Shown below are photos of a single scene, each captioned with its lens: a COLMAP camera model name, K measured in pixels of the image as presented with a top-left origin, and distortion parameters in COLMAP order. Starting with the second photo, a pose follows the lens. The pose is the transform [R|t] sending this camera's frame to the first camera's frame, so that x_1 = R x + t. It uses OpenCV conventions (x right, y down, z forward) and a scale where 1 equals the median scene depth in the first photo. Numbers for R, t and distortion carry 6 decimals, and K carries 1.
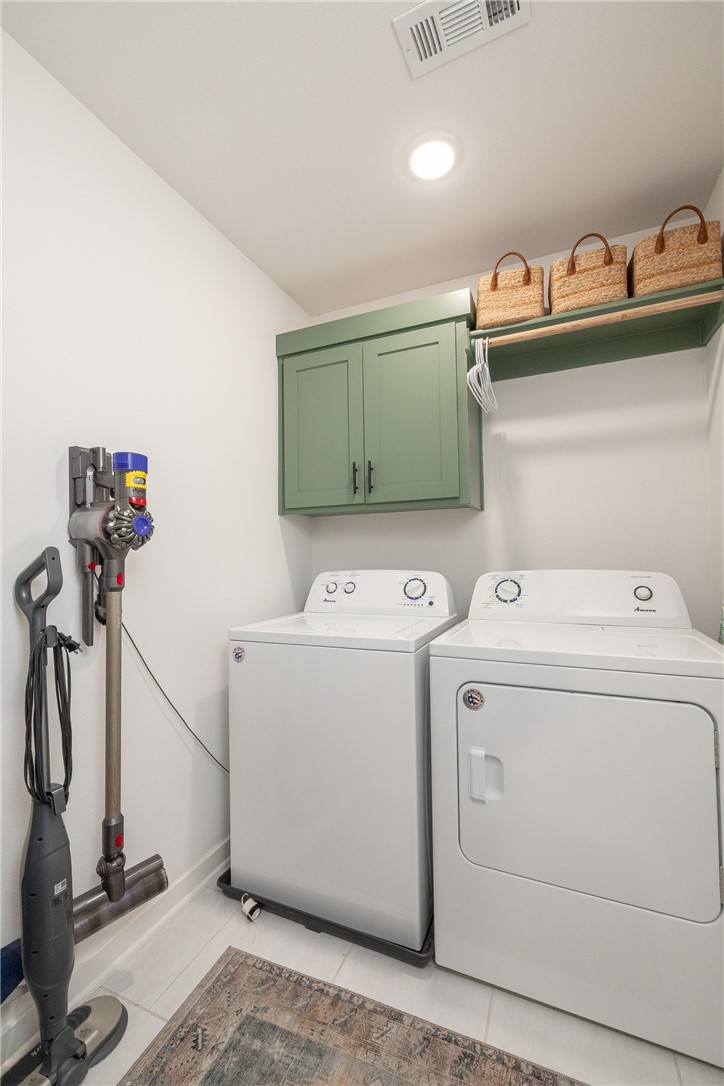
lens RADIAL K [[461.9, 0, 368.9], [0, 461.9, 545.4], [0, 0, 1]] dist [-0.011828, -0.000170]
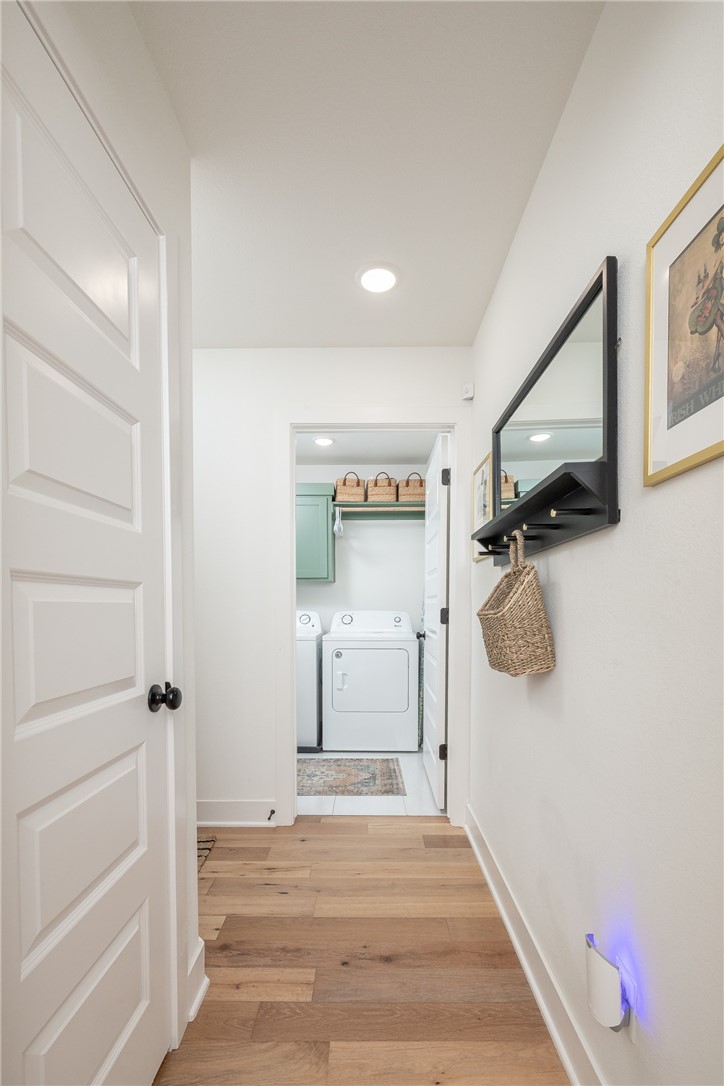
lens RADIAL K [[461.9, 0, 367.3], [0, 461.9, 546.7], [0, 0, 1]] dist [-0.011828, -0.000170]
pose [[0.928732, 0.059771, 0.365903, -0.476613], [-0.022430, 0.994170, -0.105468, -0.023221], [-0.370074, 0.089744, 0.924658, -1.220898]]
